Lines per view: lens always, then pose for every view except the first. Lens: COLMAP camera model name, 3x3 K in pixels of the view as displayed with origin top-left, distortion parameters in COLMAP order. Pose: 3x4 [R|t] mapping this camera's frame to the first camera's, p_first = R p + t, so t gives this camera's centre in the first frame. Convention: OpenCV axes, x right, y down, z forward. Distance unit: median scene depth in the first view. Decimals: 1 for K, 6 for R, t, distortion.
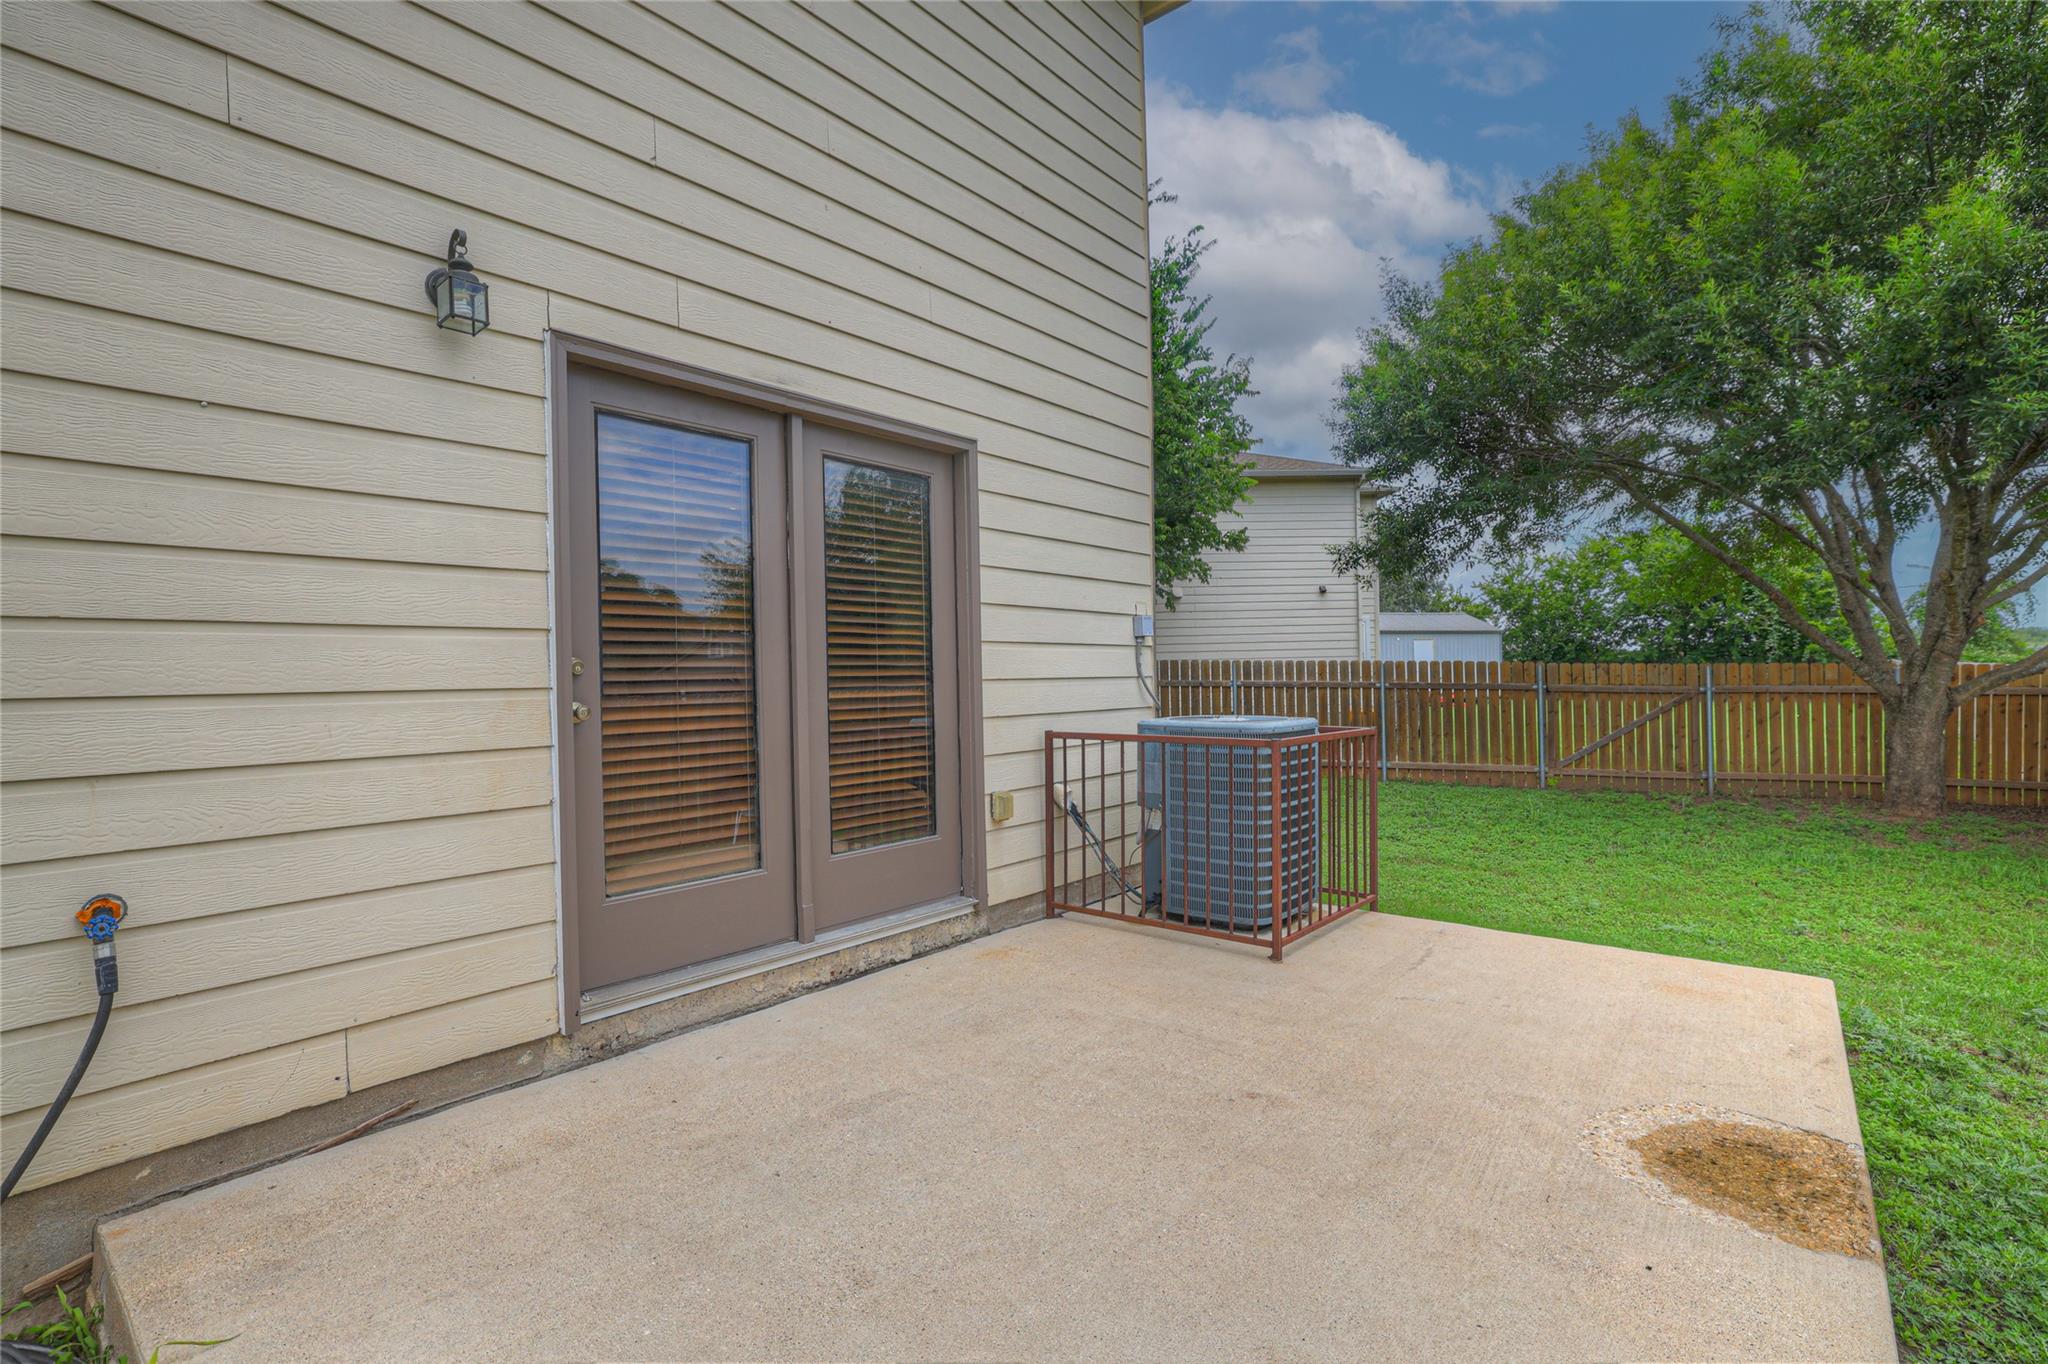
lens RADIAL K [[962.9, 0, 1018.5], [0, 962.9, 691.1], [0, 0, 1]] dist [-0.047342, 0.024144]
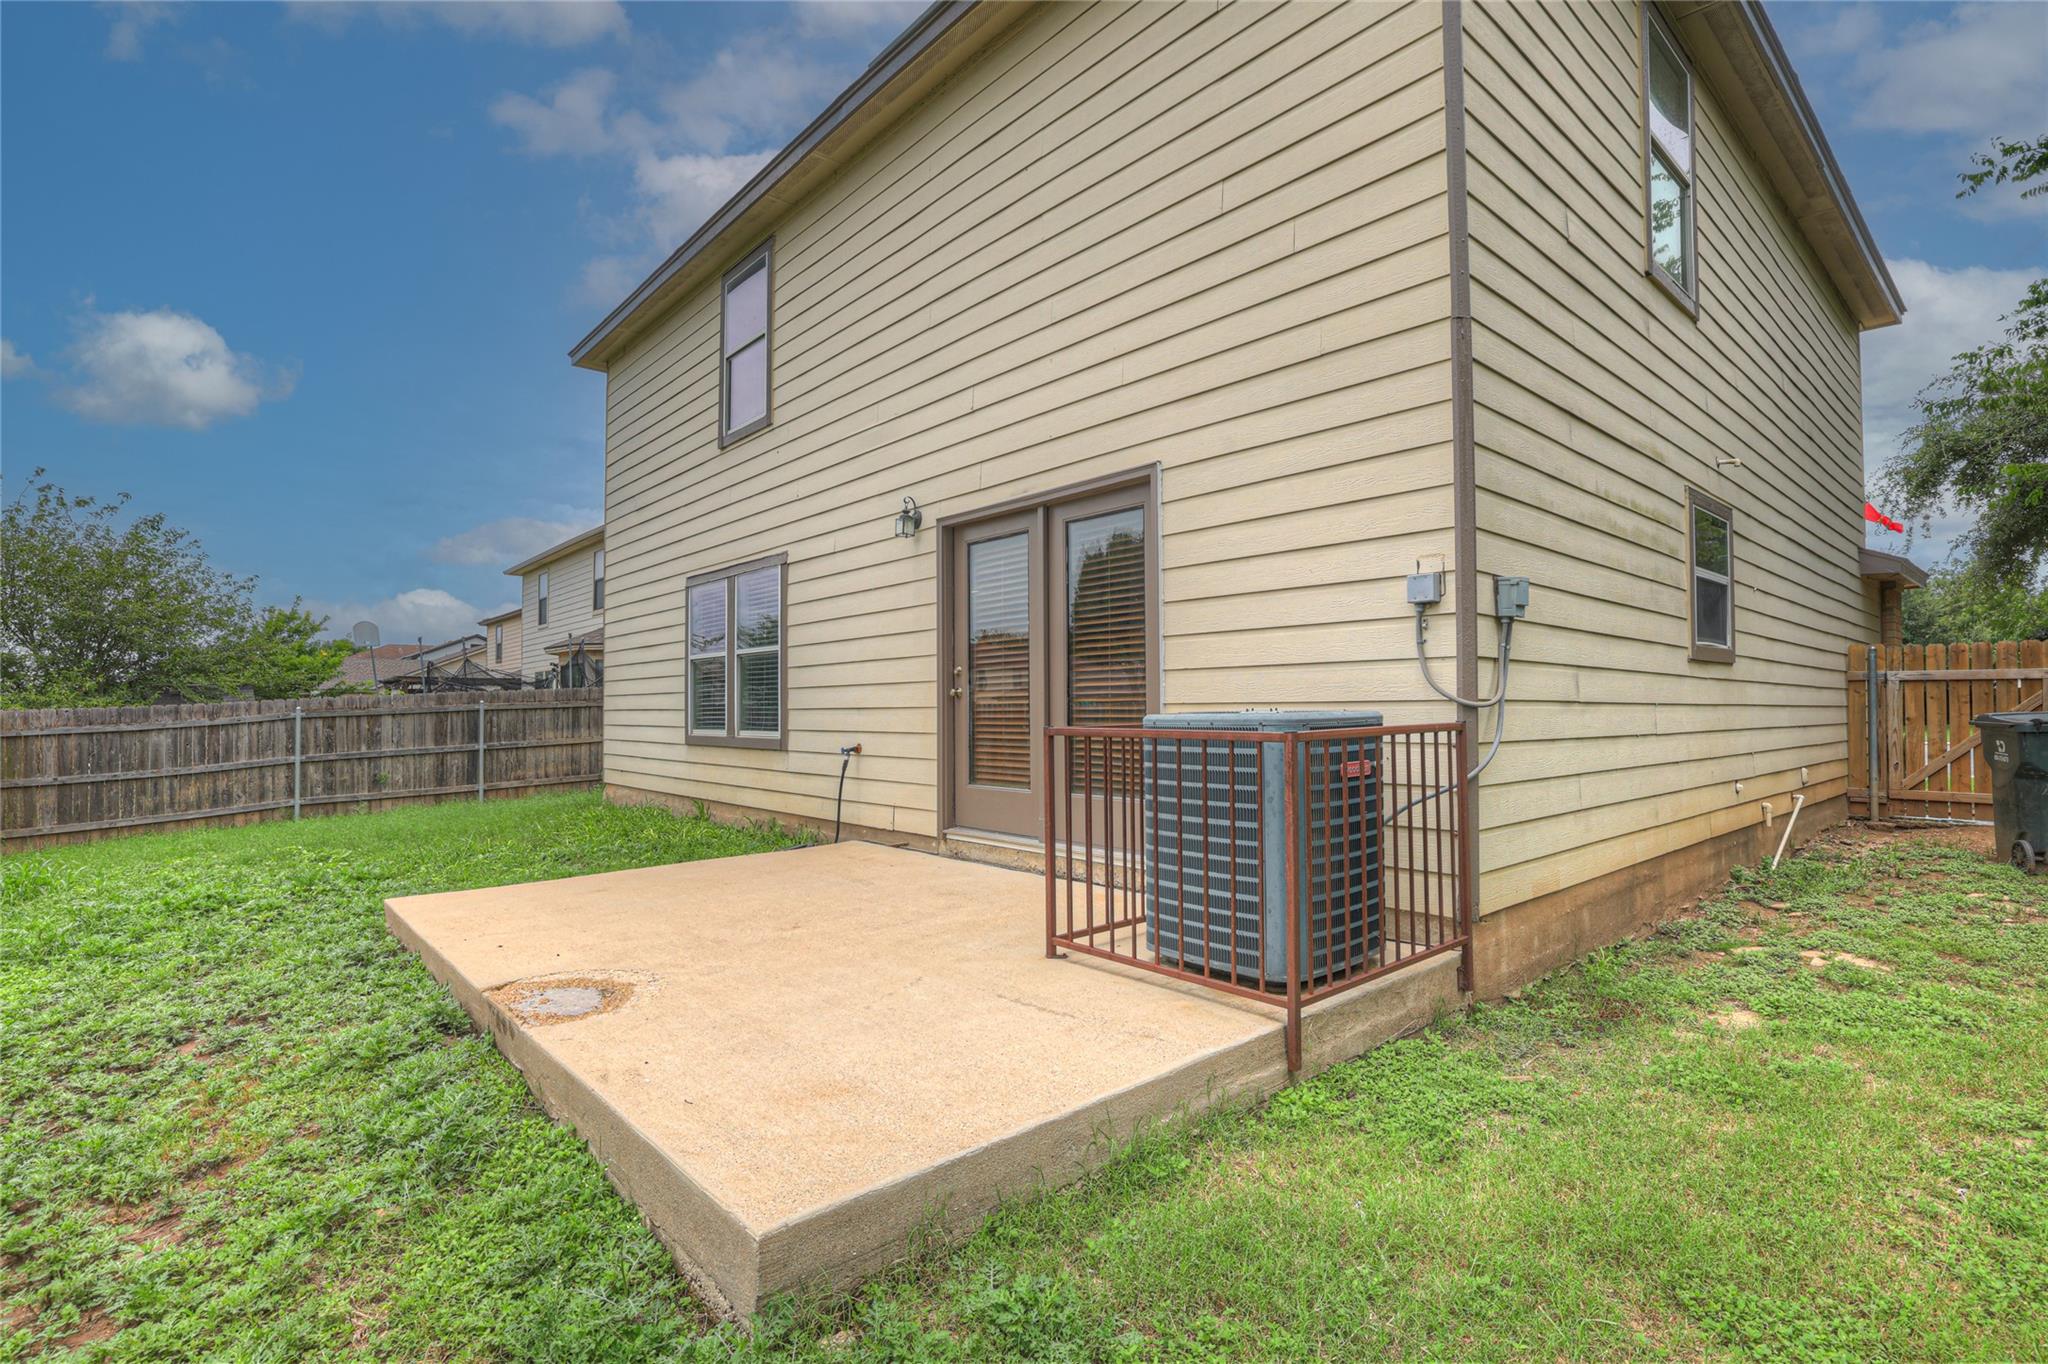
lens RADIAL K [[962.9, 0, 1018.5], [0, 962.9, 691.1], [0, 0, 1]] dist [-0.047342, 0.024144]
pose [[-0.167996, 0.000507, -0.985788, 0.415433], [-0.001680, 0.999998, 0.000801, 0.004269], [0.985786, 0.001791, -0.167995, 0.384808]]
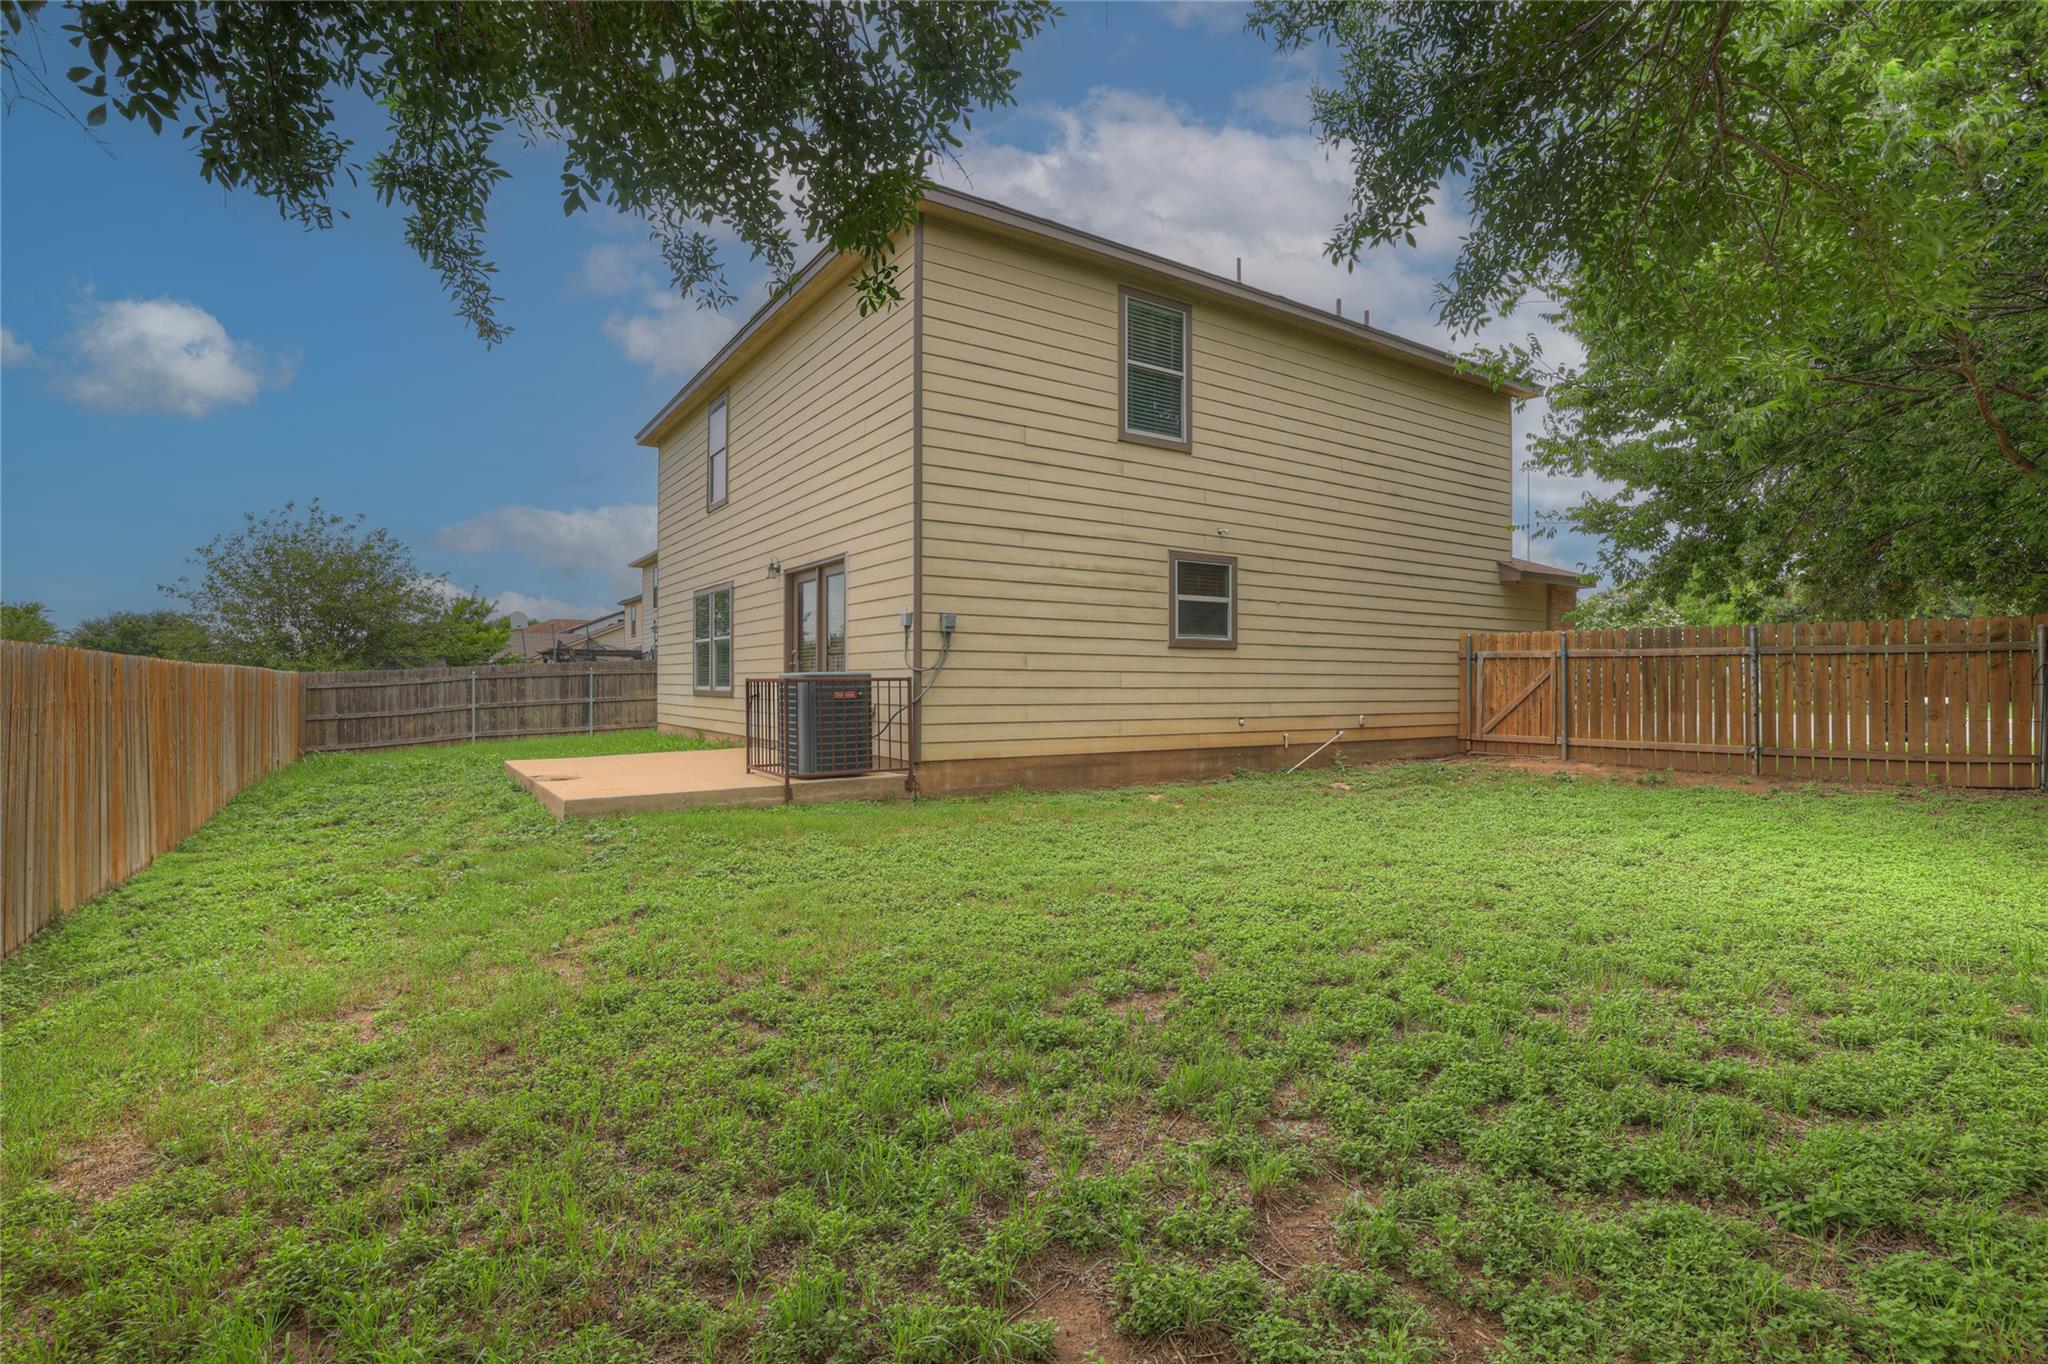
lens RADIAL K [[962.9, 0, 1018.5], [0, 962.9, 691.1], [0, 0, 1]] dist [-0.047342, 0.024144]
pose [[-0.301883, 0.028220, -0.952927, 0.776708], [-0.006137, 0.999484, 0.031543, 0.000776], [0.953325, 0.015371, -0.301554, 0.791666]]
